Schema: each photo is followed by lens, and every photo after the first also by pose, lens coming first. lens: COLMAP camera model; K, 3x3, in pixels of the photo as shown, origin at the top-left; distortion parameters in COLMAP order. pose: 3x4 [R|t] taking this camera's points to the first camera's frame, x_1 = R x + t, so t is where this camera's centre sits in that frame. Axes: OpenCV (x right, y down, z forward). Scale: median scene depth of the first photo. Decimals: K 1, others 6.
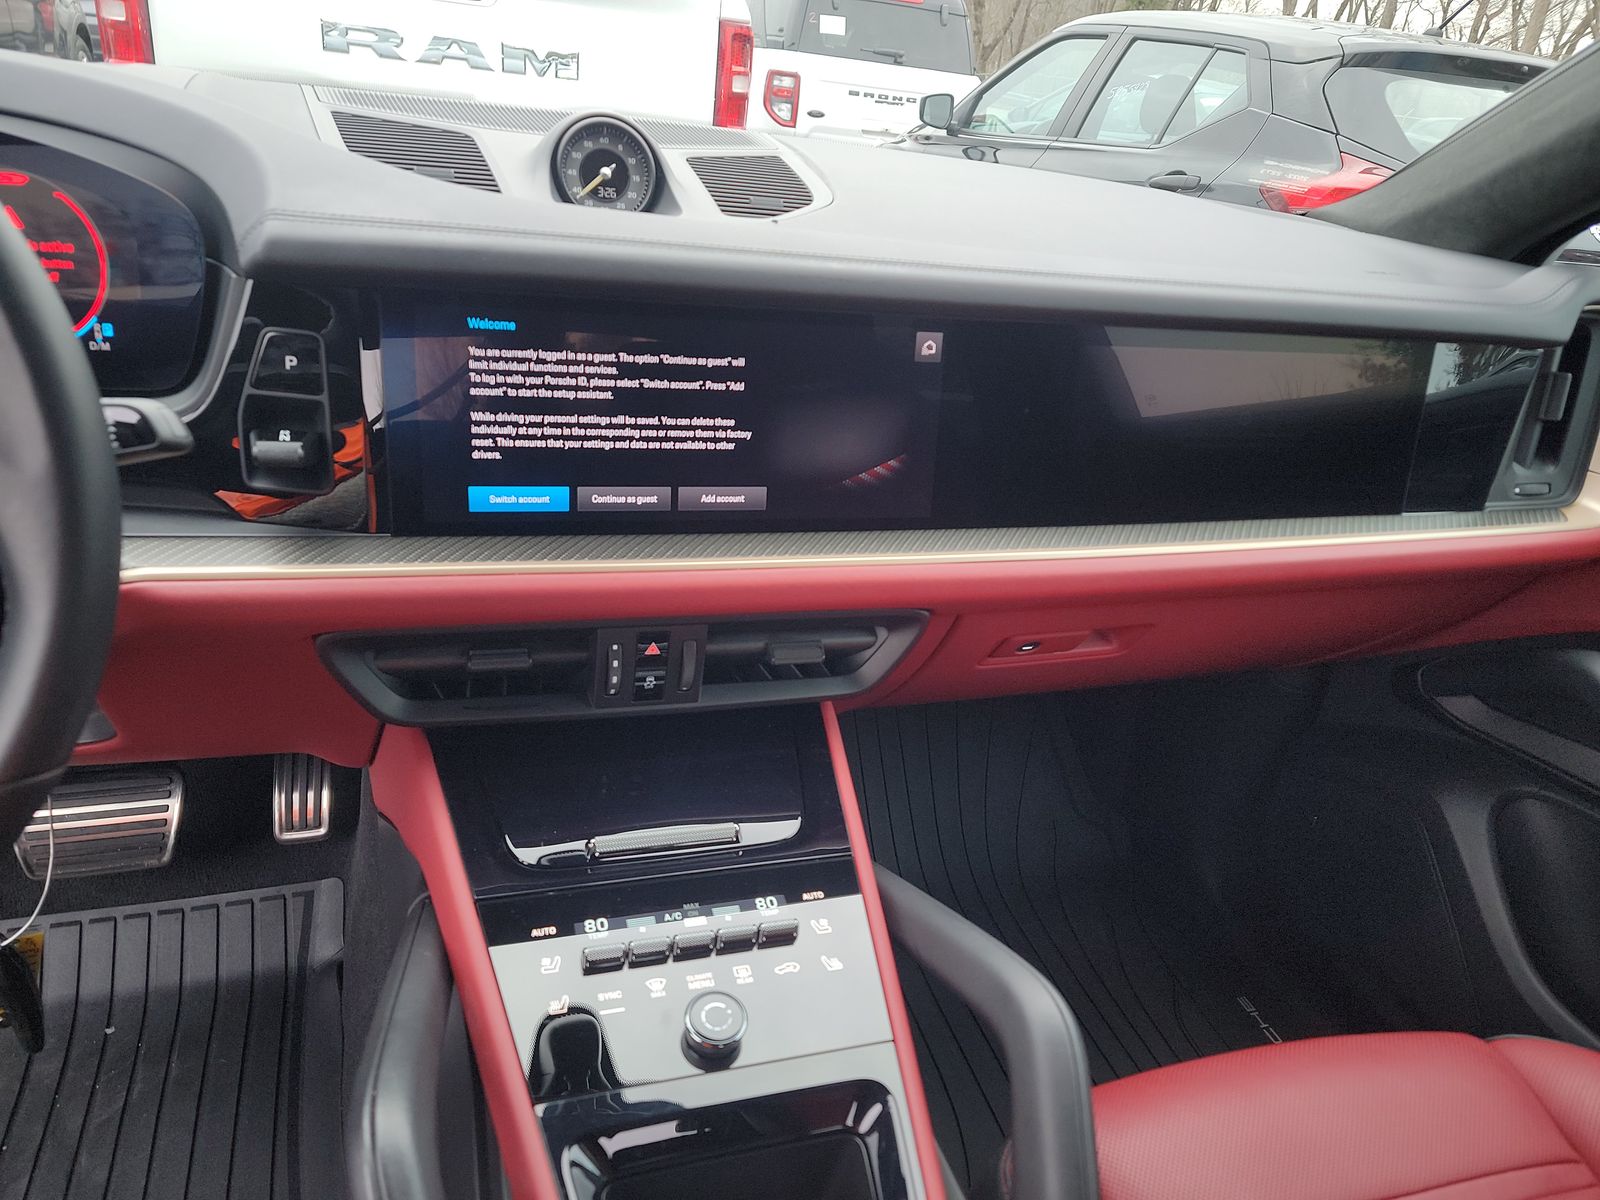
lens RADIAL K [[1113.2, 0, 803.0], [0, 1113.2, 595.9], [0, 0, 1]] dist [0.008770, 0.004312]
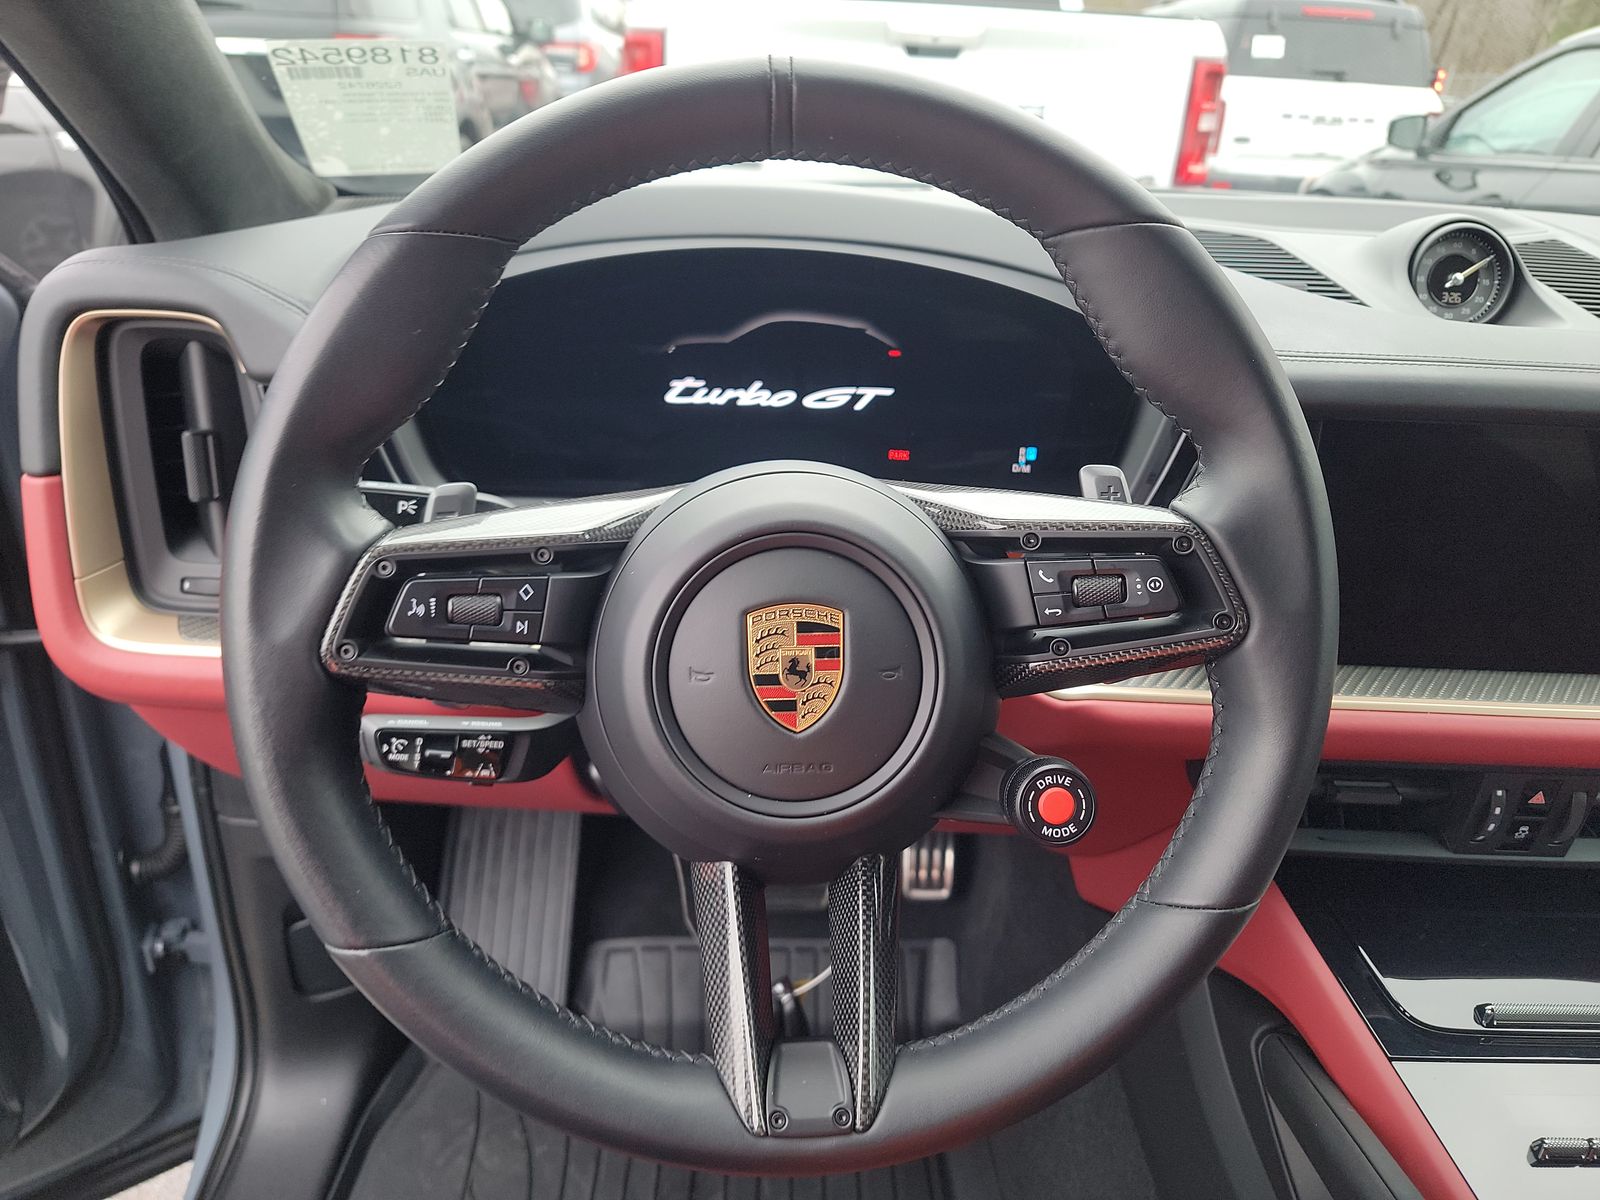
lens RADIAL K [[1113.2, 0, 736.6], [0, 1113.2, 578.6], [0, 0, 1]] dist [0.008770, 0.004312]
pose [[0.956688, 0.058978, -0.285080, -0.477348], [-0.066934, 0.997591, -0.018235, -0.066710], [0.283318, 0.036527, 0.958330, -0.075953]]
